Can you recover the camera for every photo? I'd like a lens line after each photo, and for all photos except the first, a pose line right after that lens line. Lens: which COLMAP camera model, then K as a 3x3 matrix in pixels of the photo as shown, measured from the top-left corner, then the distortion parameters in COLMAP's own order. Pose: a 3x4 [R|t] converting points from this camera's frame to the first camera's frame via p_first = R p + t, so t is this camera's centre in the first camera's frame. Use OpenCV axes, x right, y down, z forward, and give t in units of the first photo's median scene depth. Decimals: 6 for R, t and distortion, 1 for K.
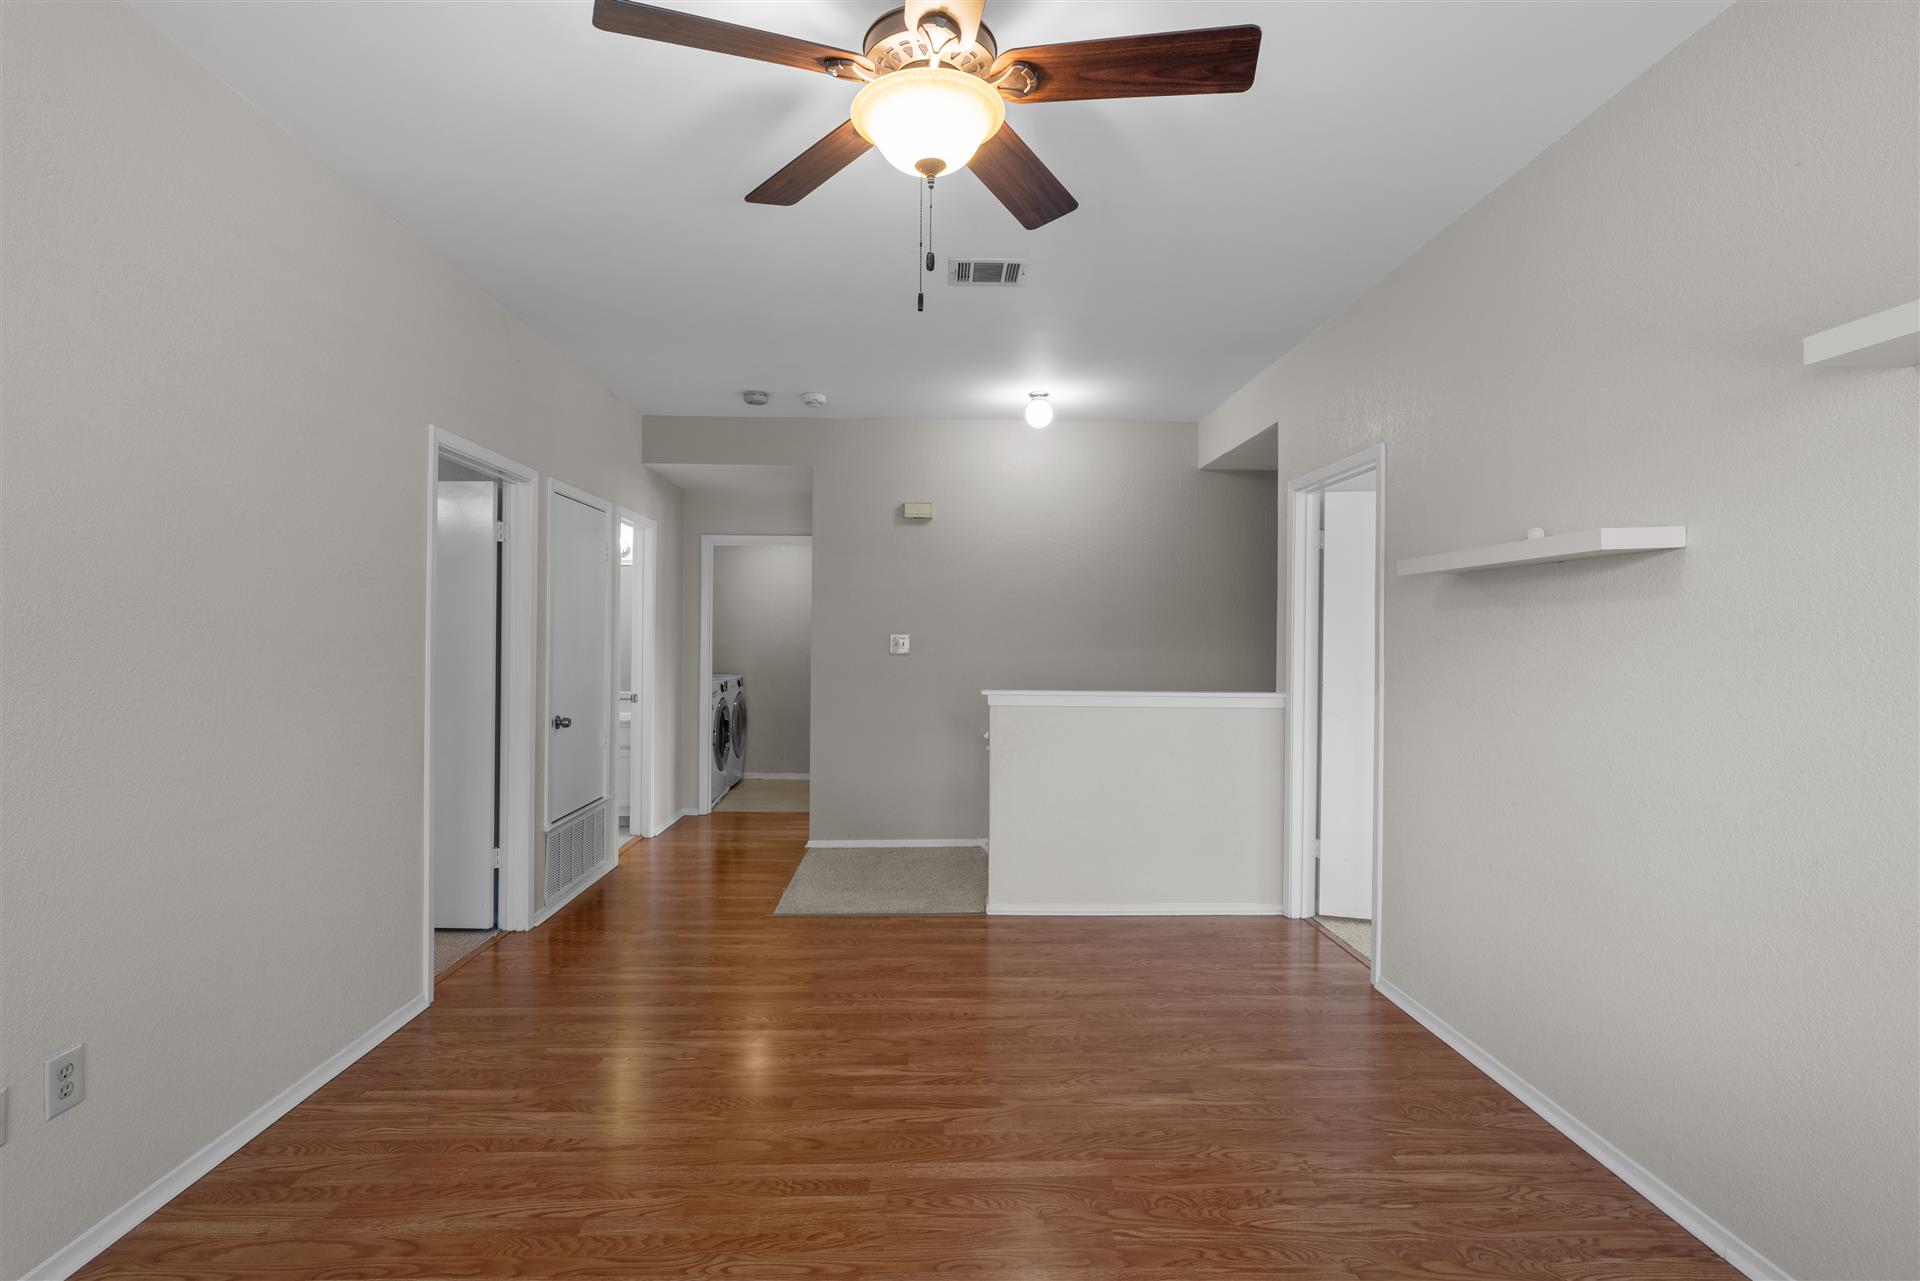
lens RADIAL K [[861.1, 0, 968.7], [0, 861.1, 634.2], [0, 0, 1]] dist [-0.011140, -0.000310]
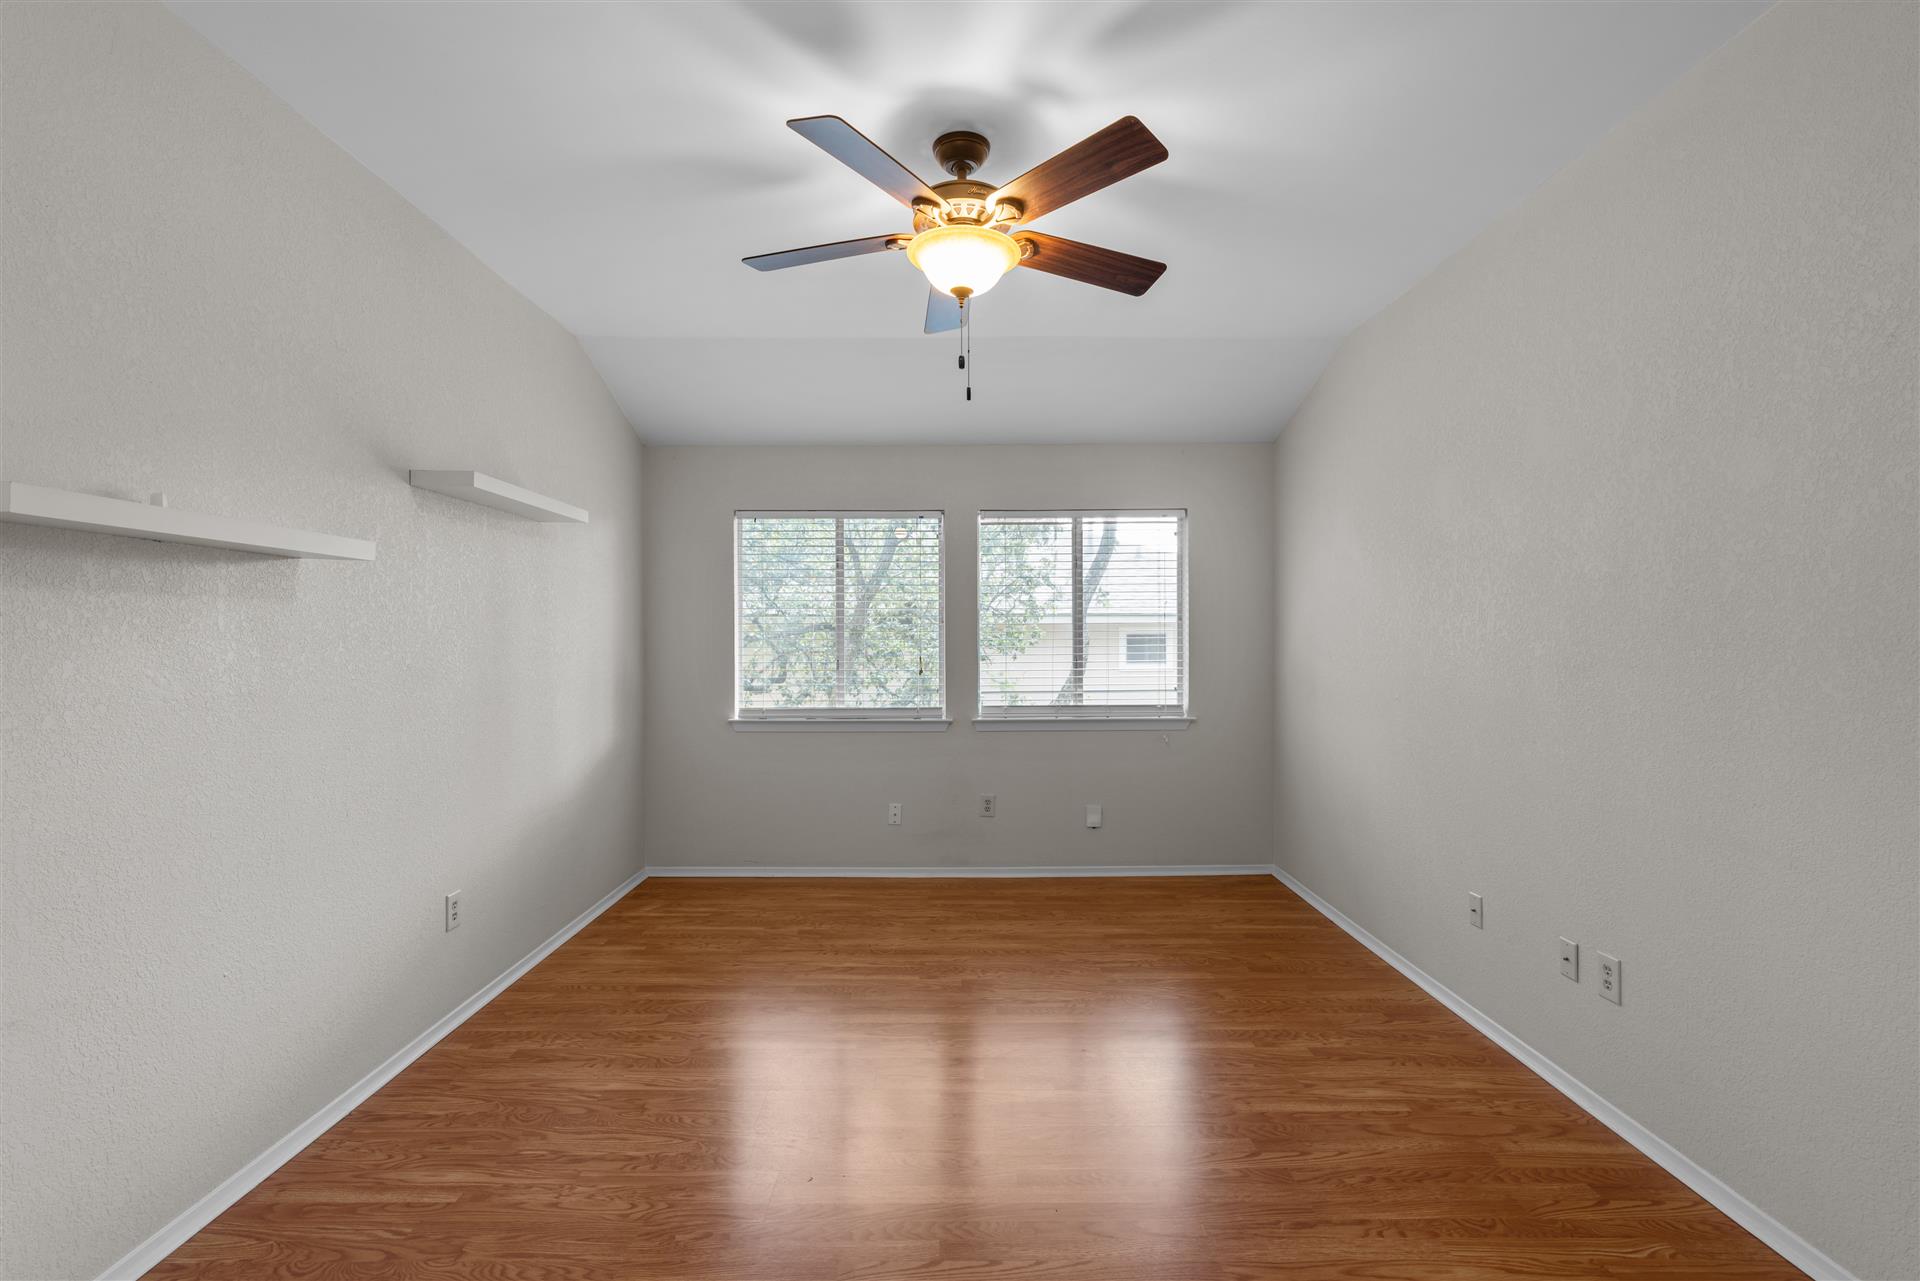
lens RADIAL K [[861.1, 0, 955.1], [0, 861.1, 649.8], [0, 0, 1]] dist [-0.011140, -0.000310]
pose [[-0.998747, -0.007447, 0.049483, -0.085347], [-0.007091, 0.999948, 0.007364, 0.007834], [-0.049535, 0.007004, -0.998748, 1.961908]]
